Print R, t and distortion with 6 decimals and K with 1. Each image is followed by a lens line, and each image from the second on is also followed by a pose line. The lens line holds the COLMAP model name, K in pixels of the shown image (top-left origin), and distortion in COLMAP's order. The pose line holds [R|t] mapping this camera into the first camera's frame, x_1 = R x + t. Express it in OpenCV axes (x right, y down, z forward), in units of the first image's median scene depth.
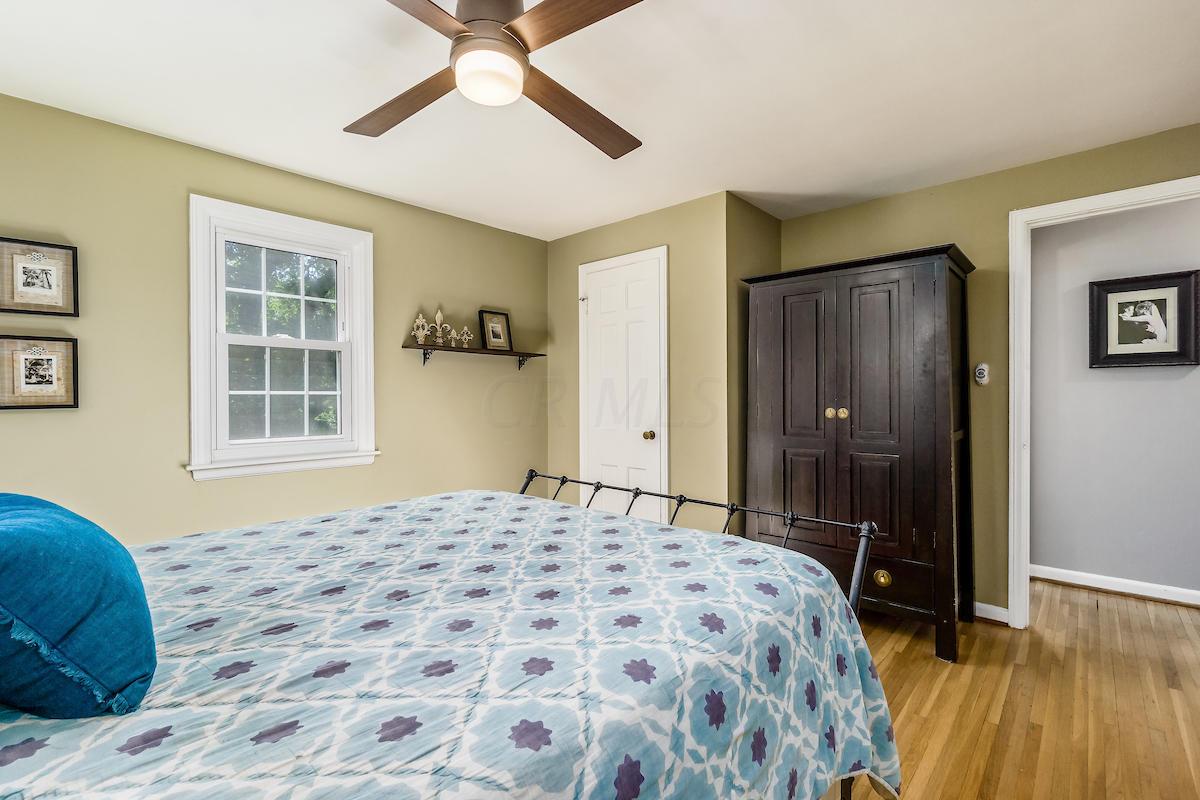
lens RADIAL K [[523.6, 0, 600.0], [0, 523.6, 400.0], [0, 0, 1]] dist [0.000436, 0.000029]
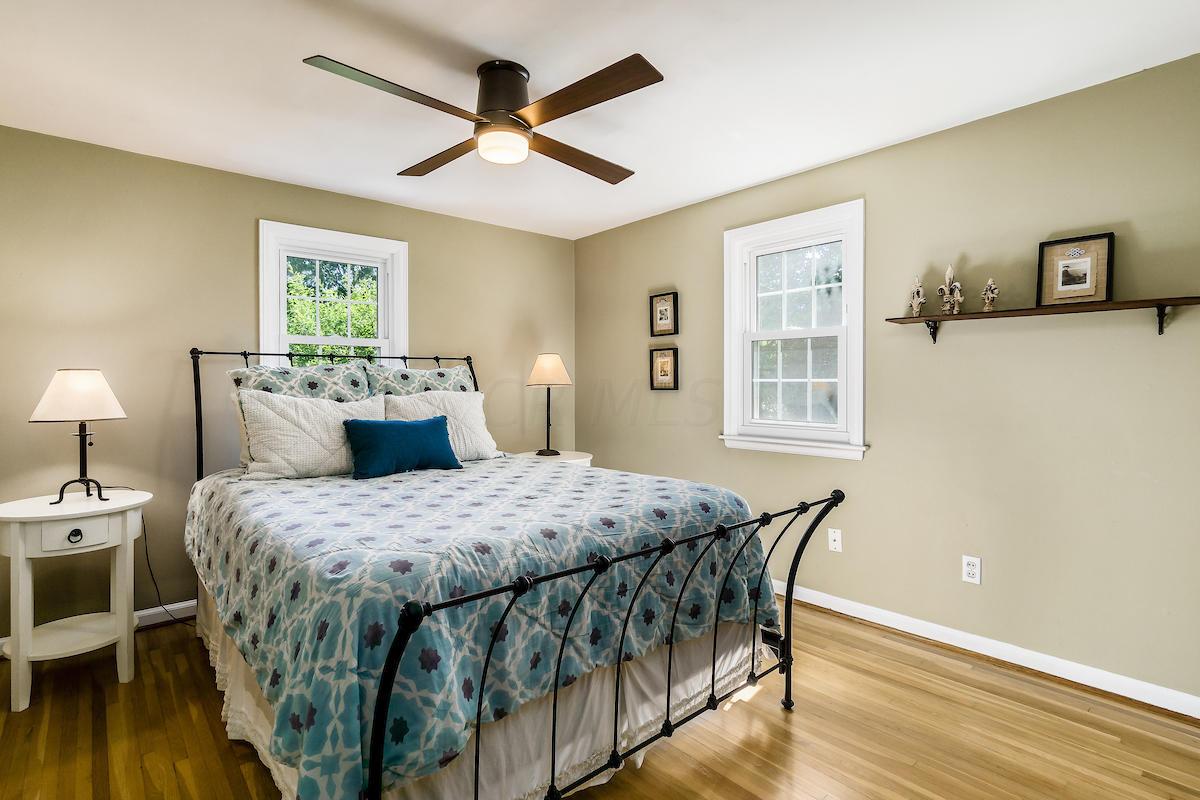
lens RADIAL K [[581.7, 0, 600.1], [0, 581.7, 380.9], [0, 0, 1]] dist [0.000703, 0.000078]
pose [[-0.099459, 0.008992, -0.995001, 0.623670], [-0.001841, 0.999956, 0.009221, -0.021721], [0.995040, 0.002749, -0.099438, 0.705757]]
